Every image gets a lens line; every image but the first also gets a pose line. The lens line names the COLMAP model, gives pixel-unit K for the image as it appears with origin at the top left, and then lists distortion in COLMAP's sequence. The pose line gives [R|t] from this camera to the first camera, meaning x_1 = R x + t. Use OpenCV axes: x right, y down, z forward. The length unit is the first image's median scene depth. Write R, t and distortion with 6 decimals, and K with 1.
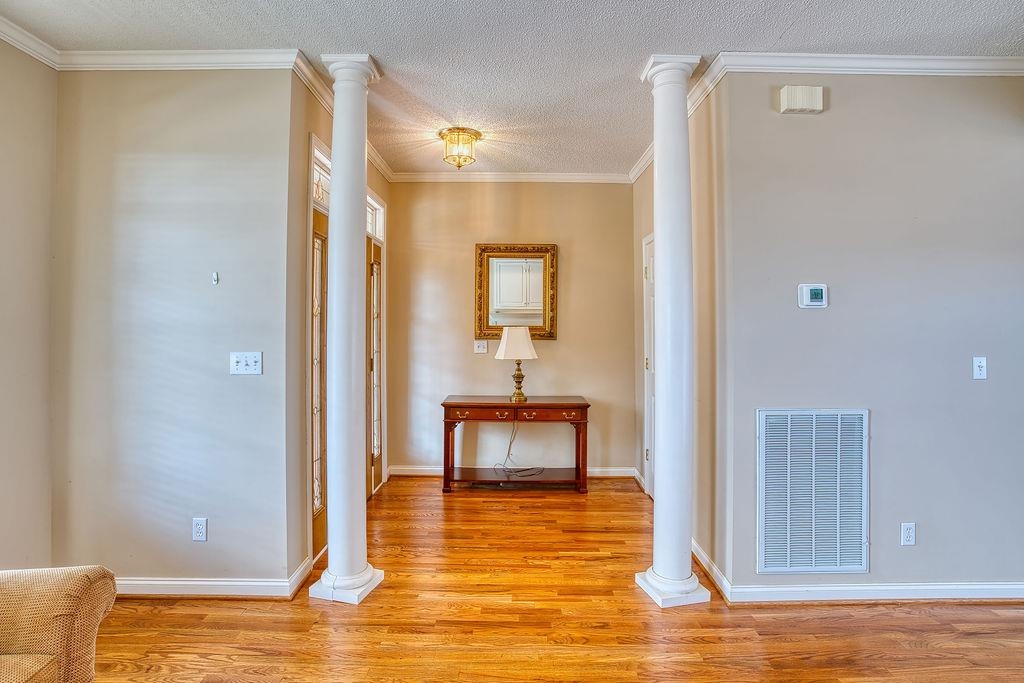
lens RADIAL K [[496.8, 0, 509.0], [0, 496.8, 336.2], [0, 0, 1]] dist [-0.002496, 0.004555]
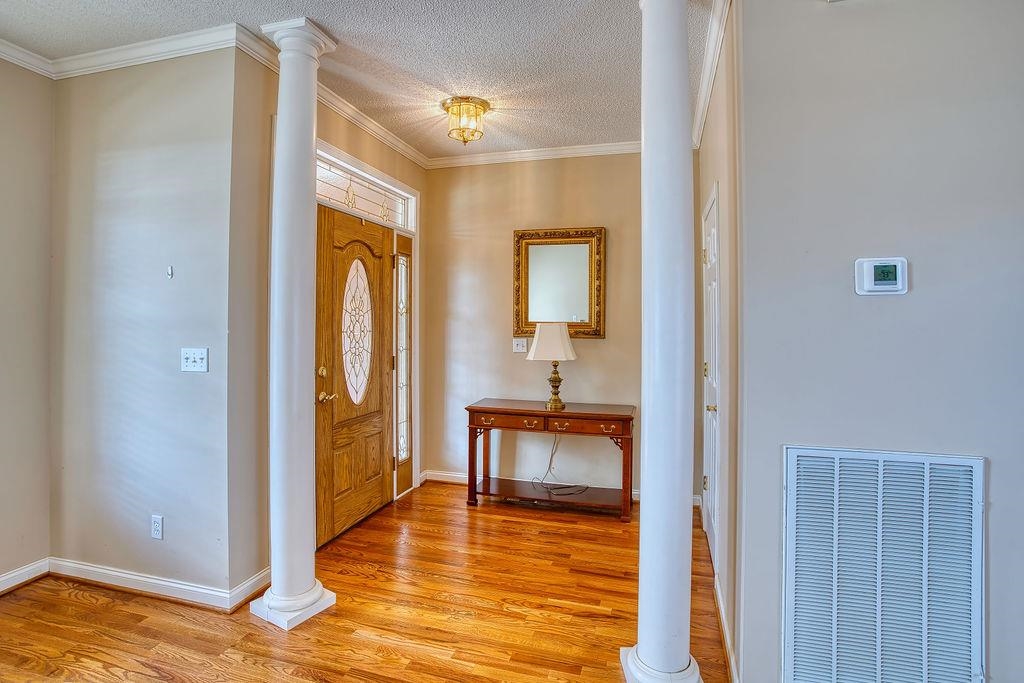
lens RADIAL K [[496.8, 0, 515.7], [0, 496.8, 334.5], [0, 0, 1]] dist [-0.002496, 0.004555]
pose [[0.961688, 0.009004, -0.273999, 0.302366], [-0.008141, 0.999958, 0.004288, -0.003810], [0.274026, -0.001893, 0.961720, 0.224658]]
